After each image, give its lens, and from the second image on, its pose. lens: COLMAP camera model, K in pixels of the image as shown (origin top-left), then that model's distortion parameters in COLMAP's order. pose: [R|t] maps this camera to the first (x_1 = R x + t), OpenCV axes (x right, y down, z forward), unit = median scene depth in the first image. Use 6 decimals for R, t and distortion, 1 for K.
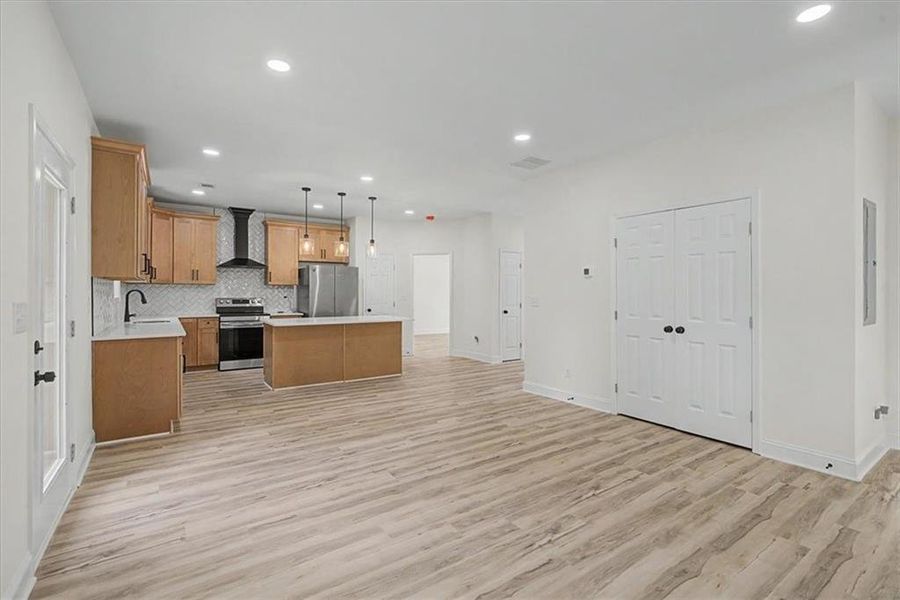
lens RADIAL K [[408.6, 0, 450.7], [0, 408.6, 300.3], [0, 0, 1]] dist [-0.011867, 0.003810]
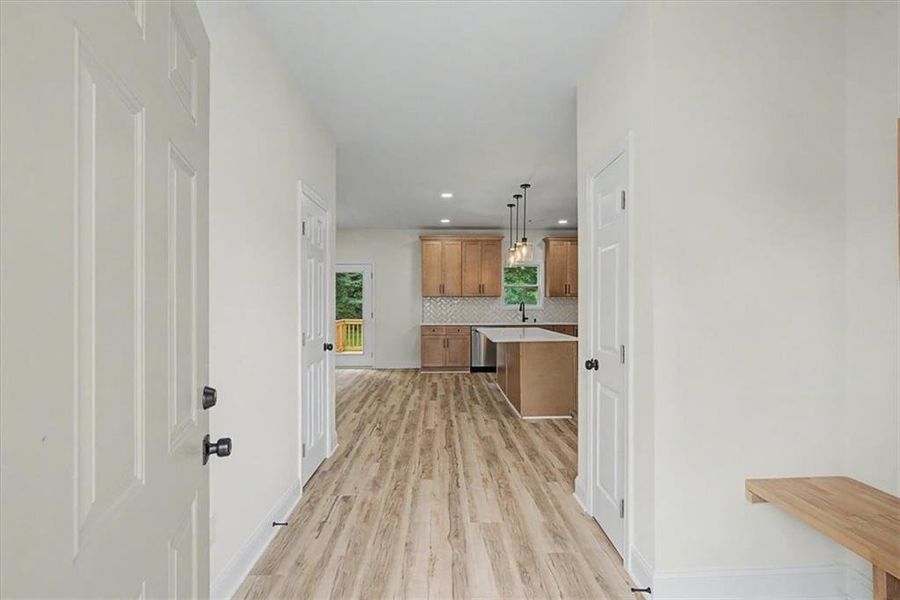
lens RADIAL K [[416.2, 0, 452.5], [0, 416.2, 301.3], [0, 0, 1]] dist [-0.003715, 0.001602]
pose [[-0.549507, -0.006626, -0.835463, 0.869977], [-0.016224, 0.999865, 0.002741, -0.035971], [0.835332, 0.015061, -0.549540, 2.053420]]
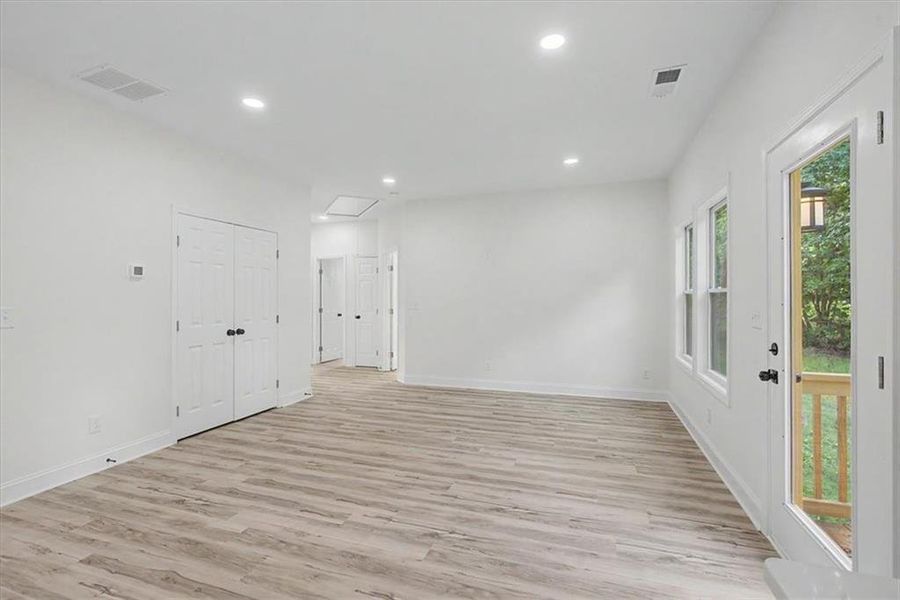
lens RADIAL K [[408.6, 0, 451.7], [0, 408.6, 296.4], [0, 0, 1]] dist [-0.011867, 0.003810]
pose [[-0.585159, 0.002186, 0.810916, -0.650181], [0.017163, 0.999806, 0.009690, -0.023503], [-0.810737, 0.019588, -0.585083, 1.084528]]
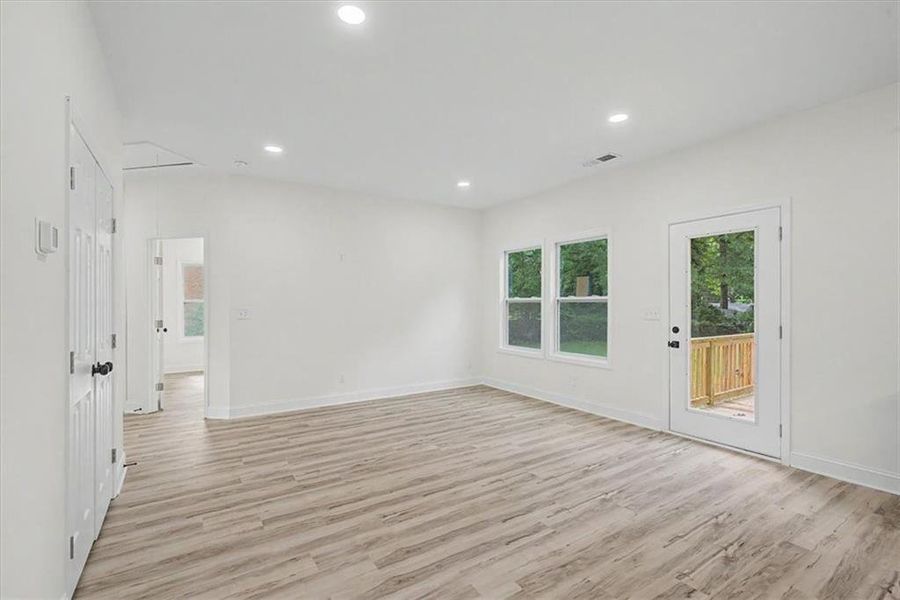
lens RADIAL K [[416.2, 0, 451.0], [0, 416.2, 301.1], [0, 0, 1]] dist [-0.003715, 0.001602]
pose [[-0.999429, 0.000731, 0.033783, 0.026157], [0.001234, 0.999889, 0.014875, -0.029075], [-0.033769, 0.014908, -0.999318, 1.459296]]
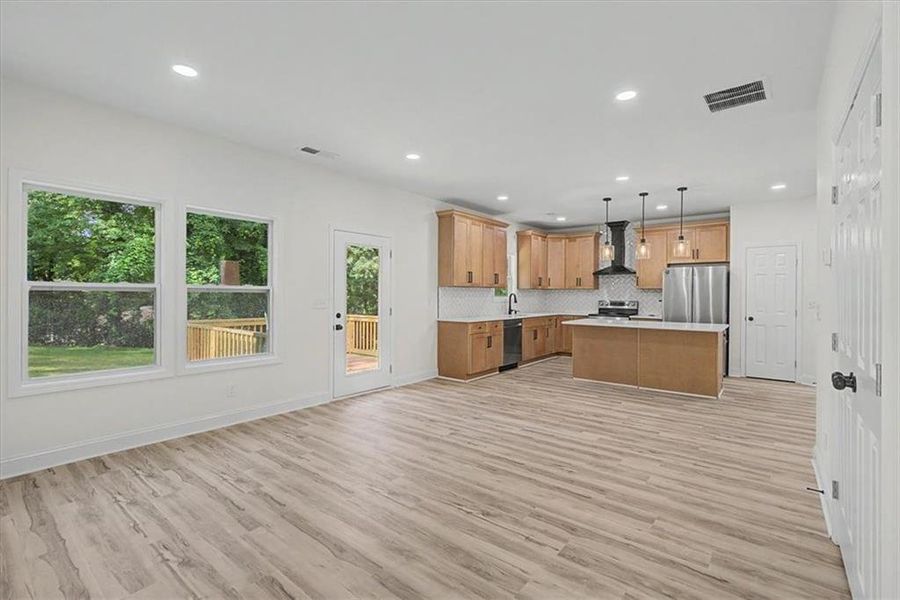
lens RADIAL K [[408.6, 0, 454.9], [0, 408.6, 298.4], [0, 0, 1]] dist [-0.011867, 0.003810]
pose [[0.285893, 0.006220, -0.958241, 0.778690], [-0.022274, 0.999752, -0.000156, -0.003887], [0.958003, 0.021389, 0.285961, 0.441006]]
